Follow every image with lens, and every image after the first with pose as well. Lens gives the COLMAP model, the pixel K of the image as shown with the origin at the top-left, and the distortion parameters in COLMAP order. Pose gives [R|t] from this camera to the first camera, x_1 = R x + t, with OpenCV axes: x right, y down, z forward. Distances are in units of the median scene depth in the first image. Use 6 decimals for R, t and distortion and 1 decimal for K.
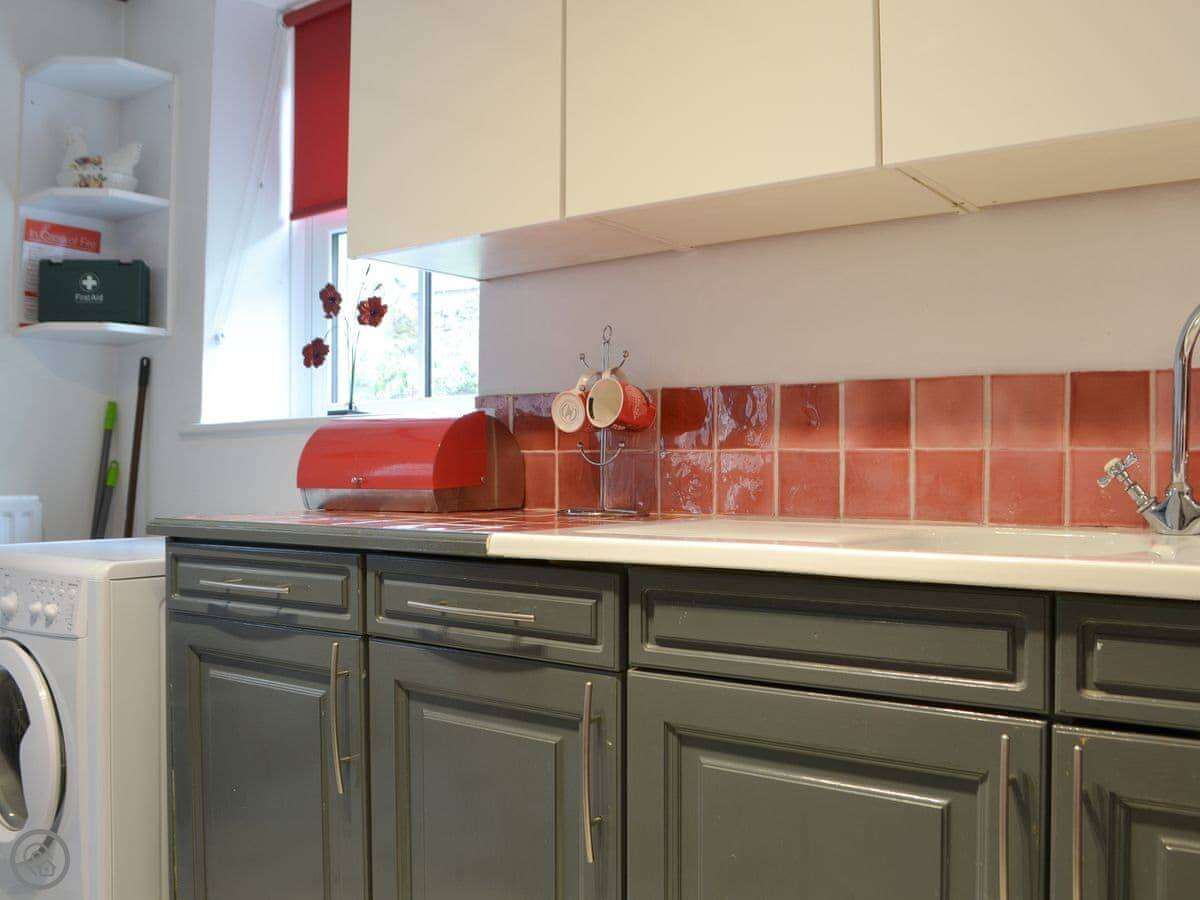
lens RADIAL K [[1121.5, 0, 603.4], [0, 1121.5, 450.1], [0, 0, 1]] dist [0.002134, 0.000000]
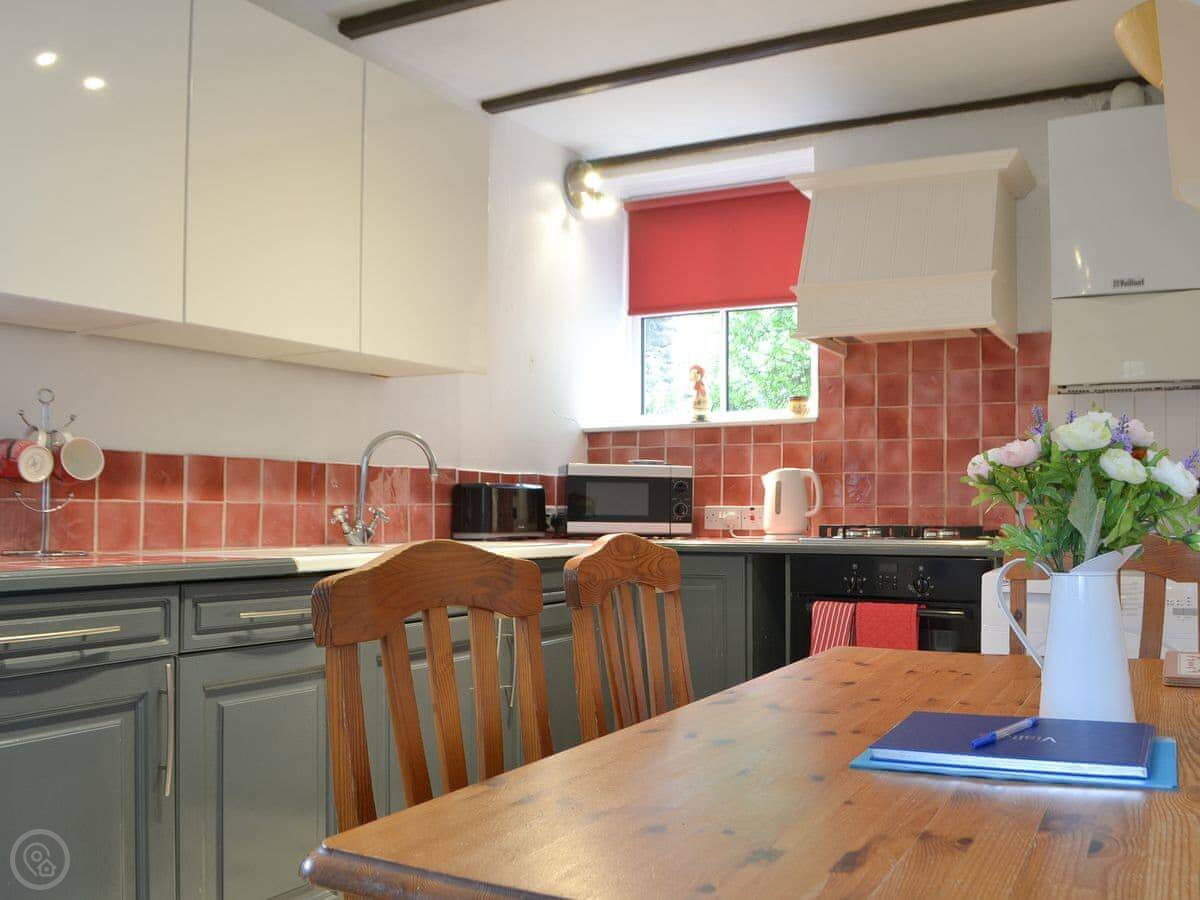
lens RADIAL K [[1121.5, 0, 603.0], [0, 1121.5, 453.2], [0, 0, 1]] dist [0.002134, 0.000000]
pose [[-0.093479, 0.055965, 0.994047, -1.376741], [-0.006979, 0.998358, -0.056864, 0.016949], [-0.995597, -0.012253, -0.092935, 0.638146]]
